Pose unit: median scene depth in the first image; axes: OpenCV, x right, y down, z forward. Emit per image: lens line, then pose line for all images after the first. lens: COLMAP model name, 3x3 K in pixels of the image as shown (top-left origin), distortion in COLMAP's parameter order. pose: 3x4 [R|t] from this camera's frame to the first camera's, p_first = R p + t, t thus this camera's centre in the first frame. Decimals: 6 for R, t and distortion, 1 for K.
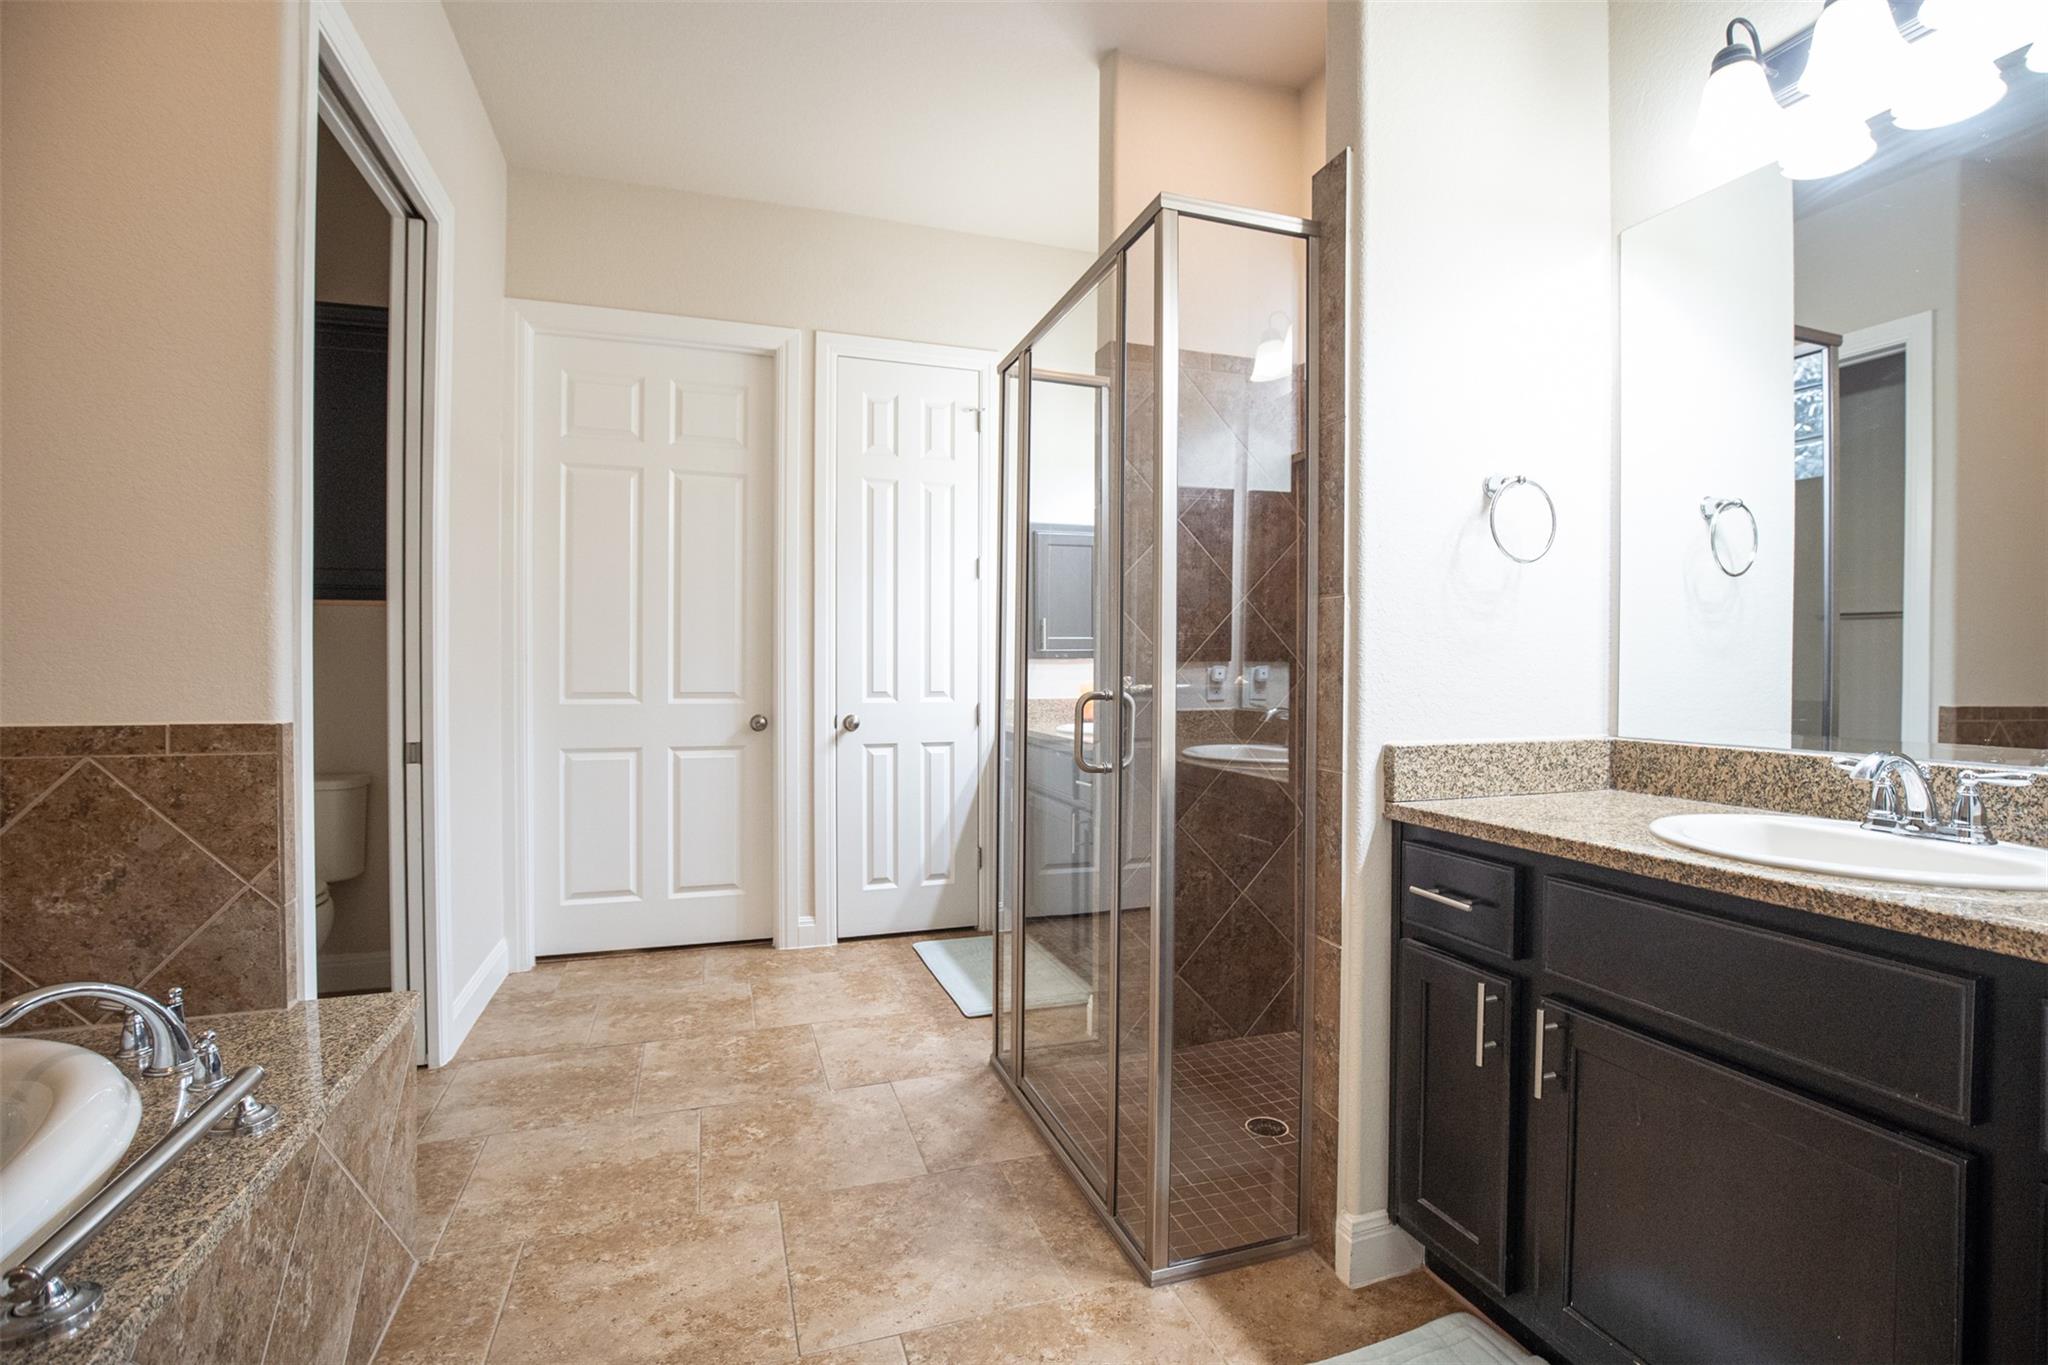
lens RADIAL K [[939.7, 0, 1035.3], [0, 939.7, 678.2], [0, 0, 1]] dist [-0.040376, 0.007775]
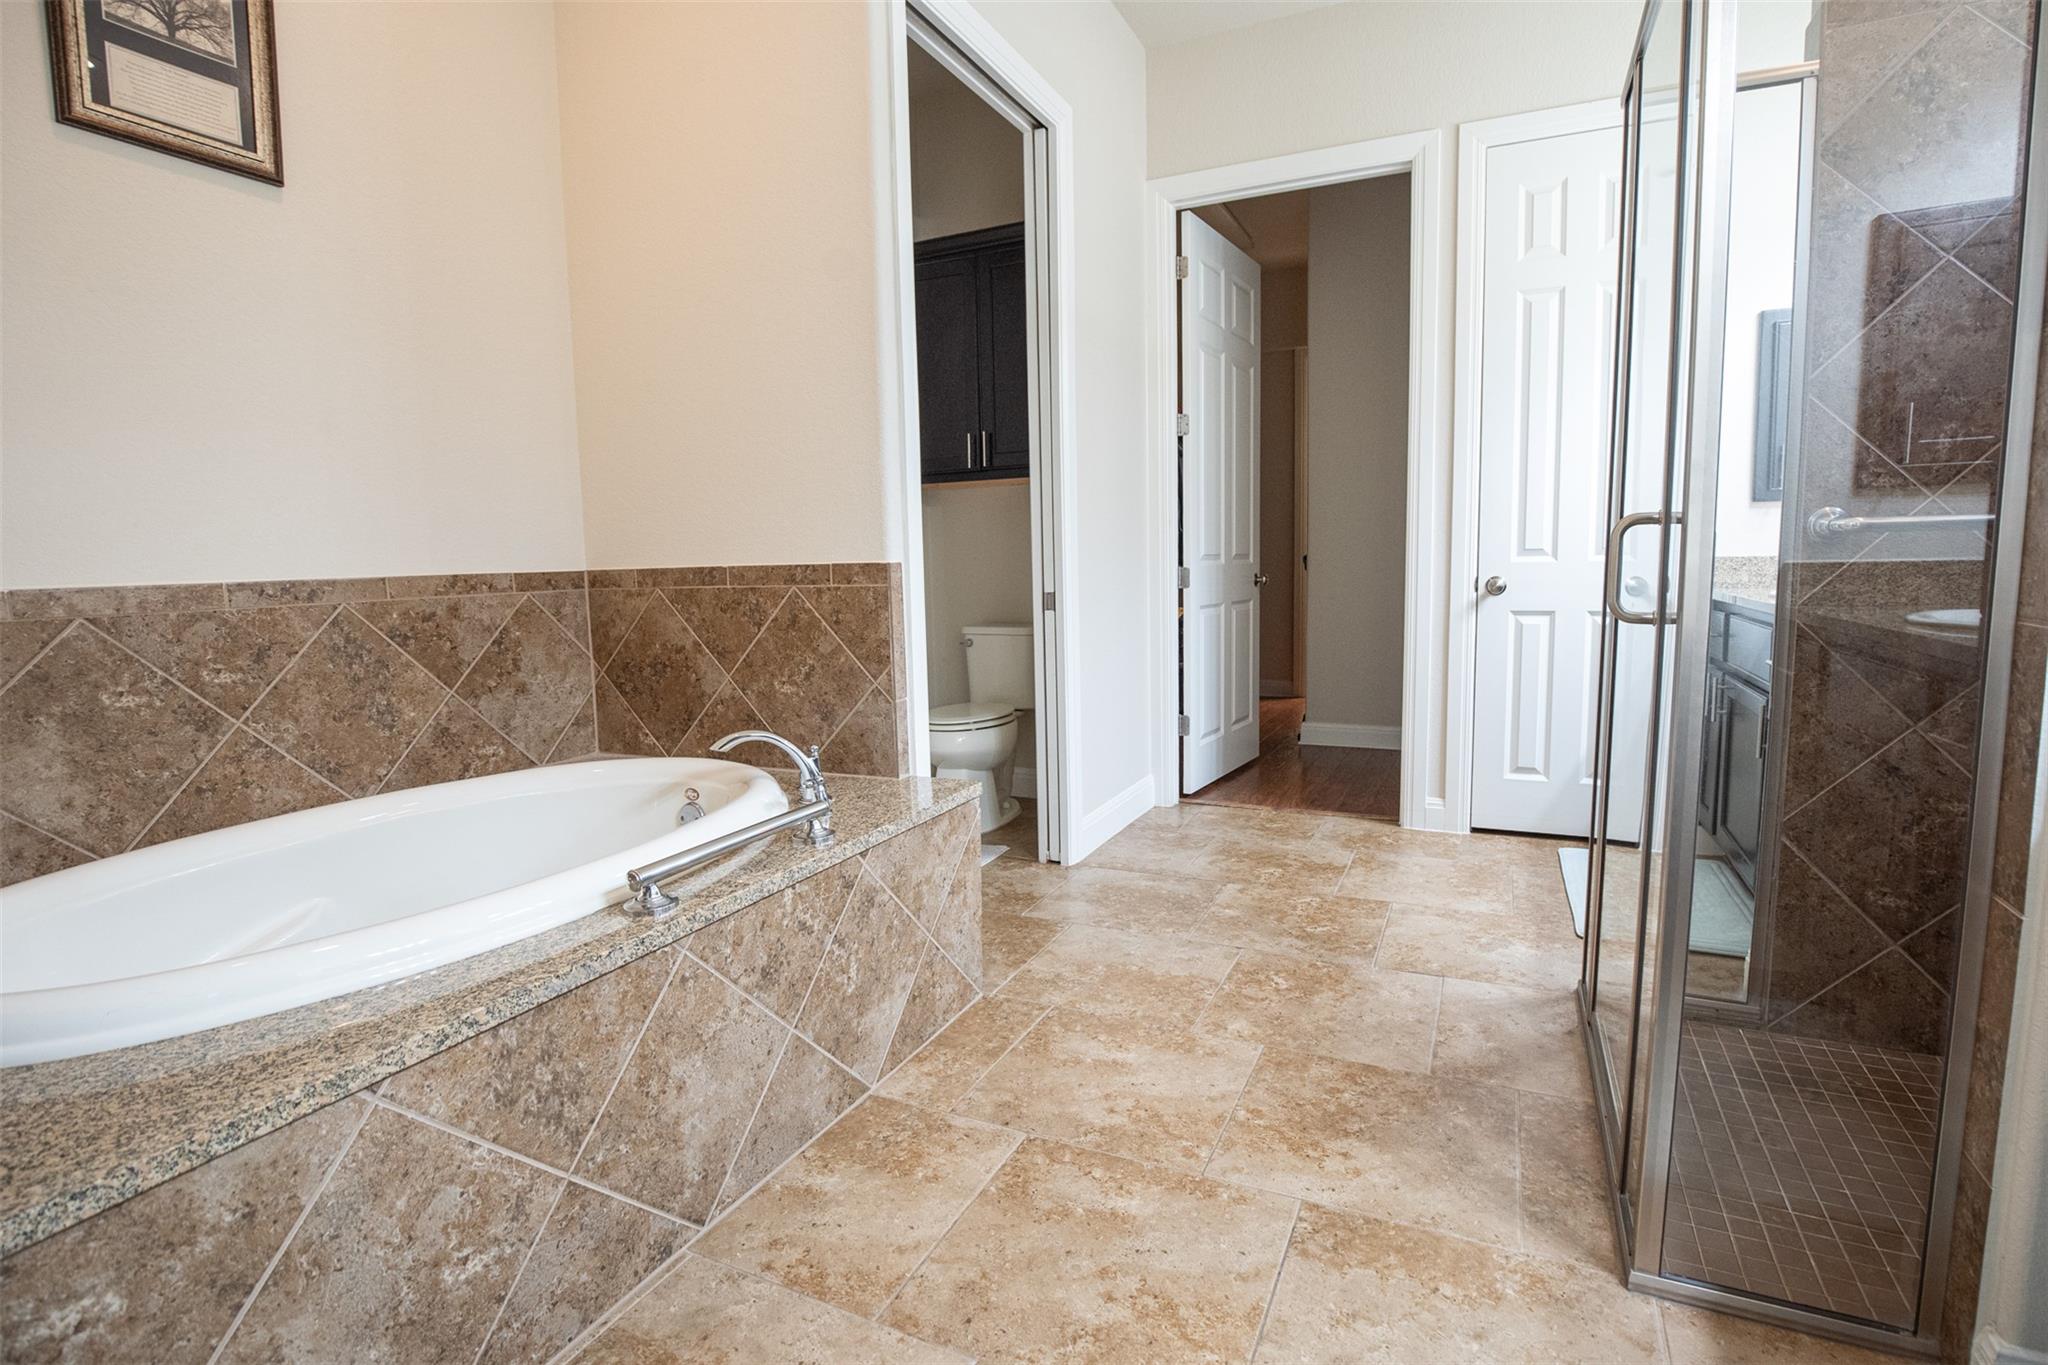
lens RADIAL K [[977.7, 0, 1027.8], [0, 977.7, 672.1], [0, 0, 1]] dist [-0.041690, 0.007388]
pose [[0.712986, 0.063808, -0.698269, 0.229124], [0.015586, 0.994162, 0.106761, 0.045686], [0.701005, -0.087003, 0.707830, 0.109074]]
